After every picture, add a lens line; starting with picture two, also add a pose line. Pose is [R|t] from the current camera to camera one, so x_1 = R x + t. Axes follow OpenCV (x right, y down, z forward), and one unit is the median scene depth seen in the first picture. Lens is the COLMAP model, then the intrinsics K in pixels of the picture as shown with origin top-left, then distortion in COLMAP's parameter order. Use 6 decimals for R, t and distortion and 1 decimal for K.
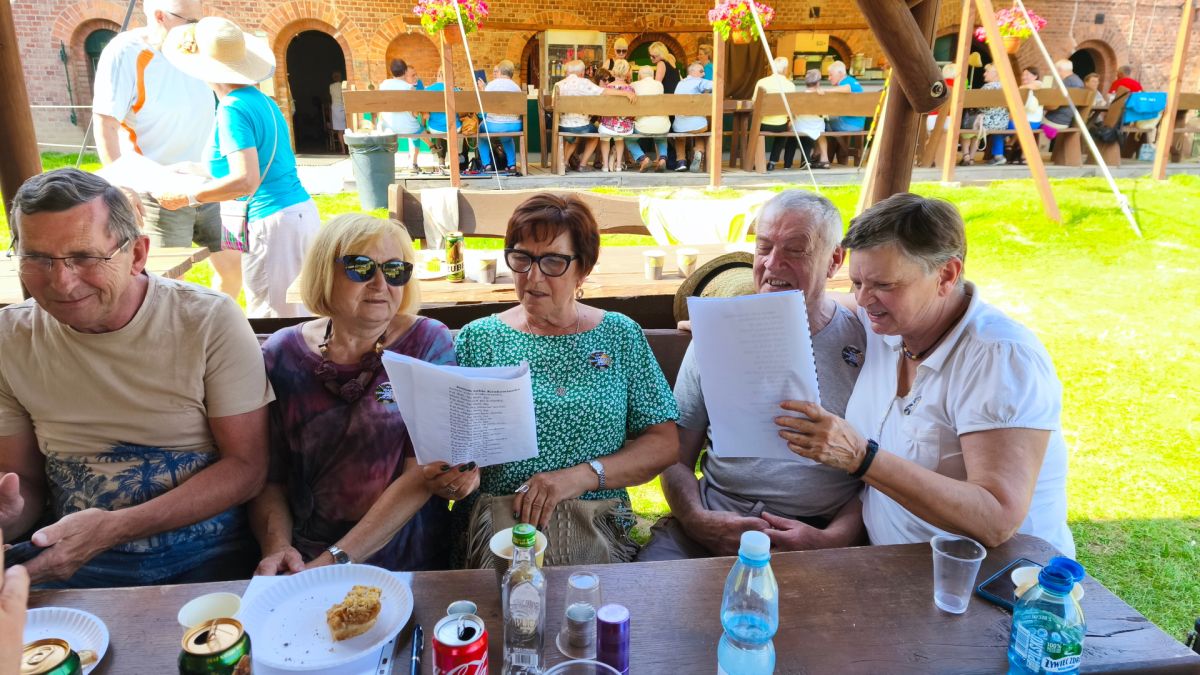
lens RADIAL K [[826.1, 0, 595.1], [0, 826.1, 343.1], [0, 0, 1]] dist [0.094208, -0.099819]
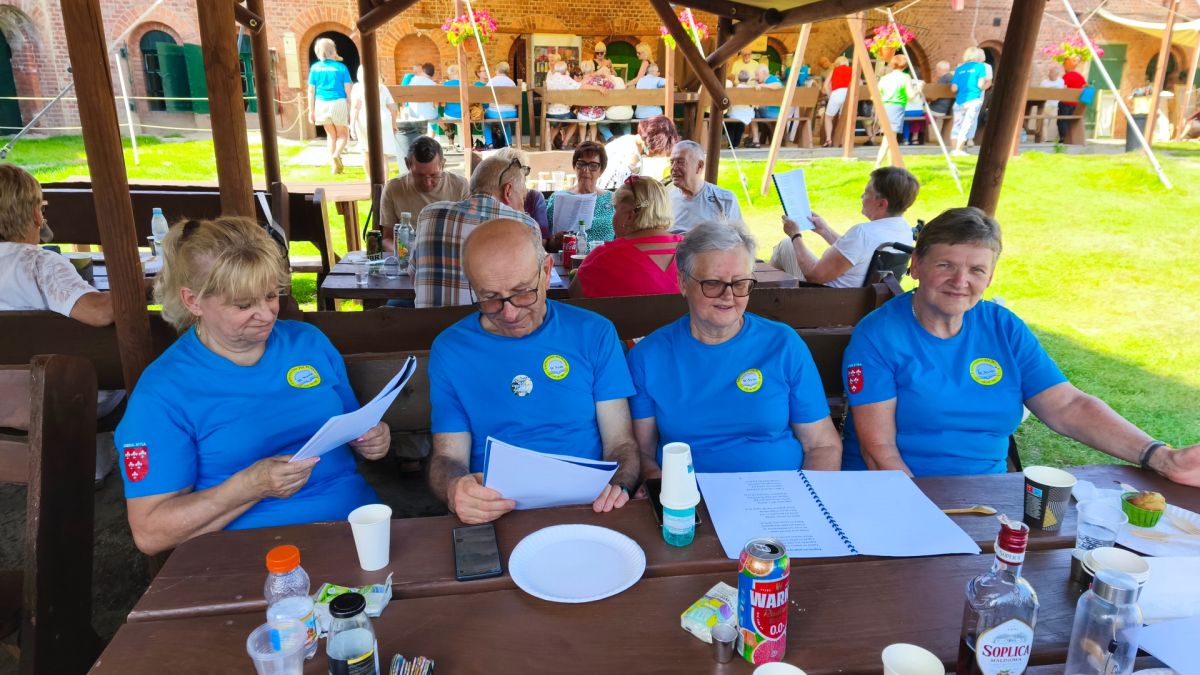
lens RADIAL K [[826.1, 0, 595.1], [0, 826.1, 343.1], [0, 0, 1]] dist [0.094208, -0.099819]
pose [[0.999388, -0.008491, 0.033931, -0.013634], [0.007964, 0.999846, 0.015625, 0.064972], [-0.034059, -0.015345, 0.999302, -0.256925]]
